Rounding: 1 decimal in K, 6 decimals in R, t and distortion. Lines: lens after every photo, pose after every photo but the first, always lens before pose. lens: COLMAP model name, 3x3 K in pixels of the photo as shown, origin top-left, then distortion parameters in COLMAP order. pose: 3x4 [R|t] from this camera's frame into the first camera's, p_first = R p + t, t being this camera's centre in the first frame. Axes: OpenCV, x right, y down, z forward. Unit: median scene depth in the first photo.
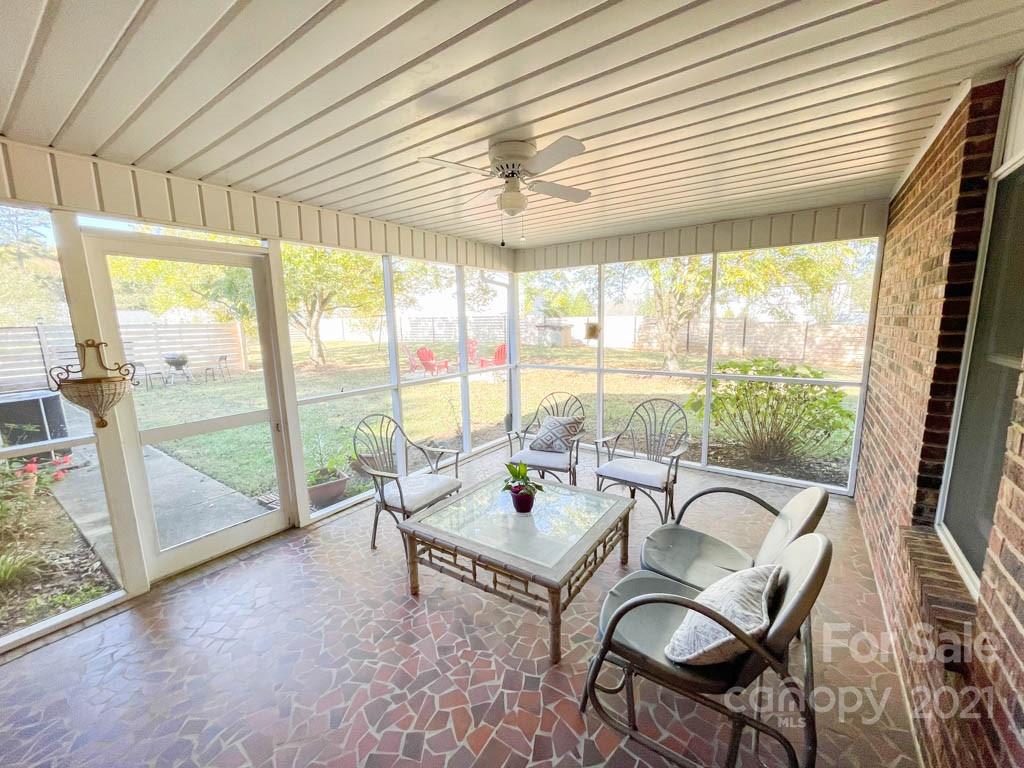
lens RADIAL K [[414.1, 0, 506.2], [0, 414.1, 388.4], [0, 0, 1]] dist [-0.000487, -0.000461]
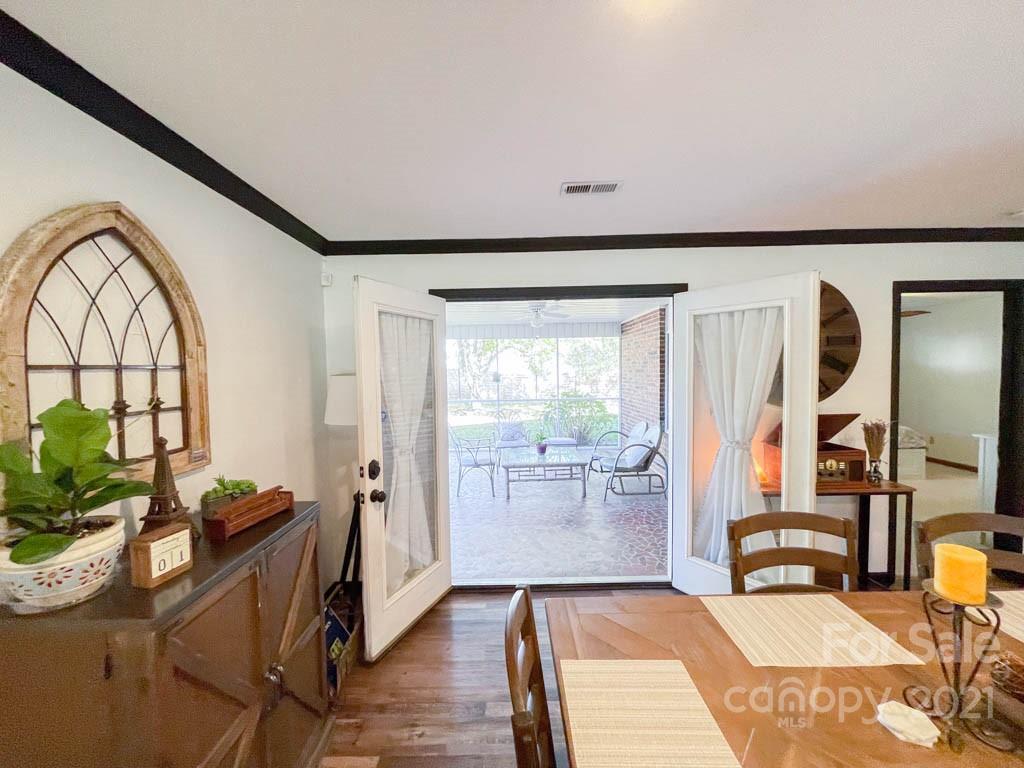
lens RADIAL K [[414.1, 0, 506.2], [0, 414.1, 388.4], [0, 0, 1]] dist [-0.000487, -0.000461]
pose [[0.816381, -0.017747, 0.577241, -1.821199], [0.093547, 0.990391, -0.101852, 0.201967], [-0.569887, 0.137149, 0.810197, -0.957447]]
